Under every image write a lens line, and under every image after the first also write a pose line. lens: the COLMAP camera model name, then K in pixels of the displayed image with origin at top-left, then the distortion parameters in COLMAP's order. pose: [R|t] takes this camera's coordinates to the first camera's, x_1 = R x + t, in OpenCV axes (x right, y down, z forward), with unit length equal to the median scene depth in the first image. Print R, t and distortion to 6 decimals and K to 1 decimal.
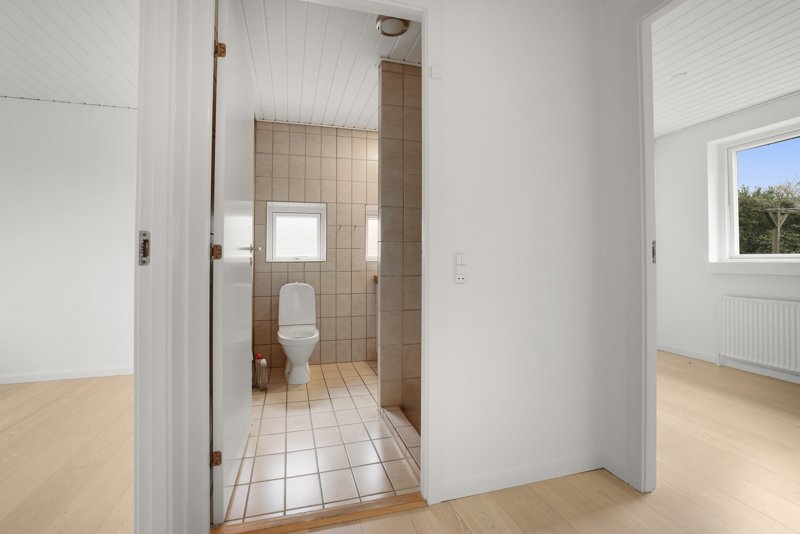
lens RADIAL K [[355.6, 0, 396.1], [0, 355.6, 243.1], [0, 0, 1]] dist [-0.013483, 0.000126]
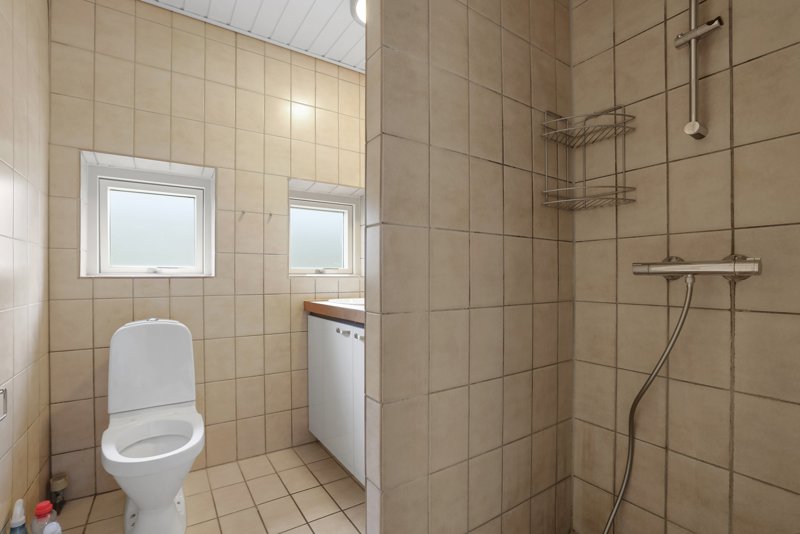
lens RADIAL K [[355.1, 0, 385.3], [0, 355.1, 274.6], [0, 0, 1]] dist [-0.019655, 0.000169]
pose [[0.962146, 0.003503, 0.272512, -0.096118], [-0.014885, 0.999100, 0.039712, 0.023523], [-0.272128, -0.042265, 0.961332, 0.420550]]
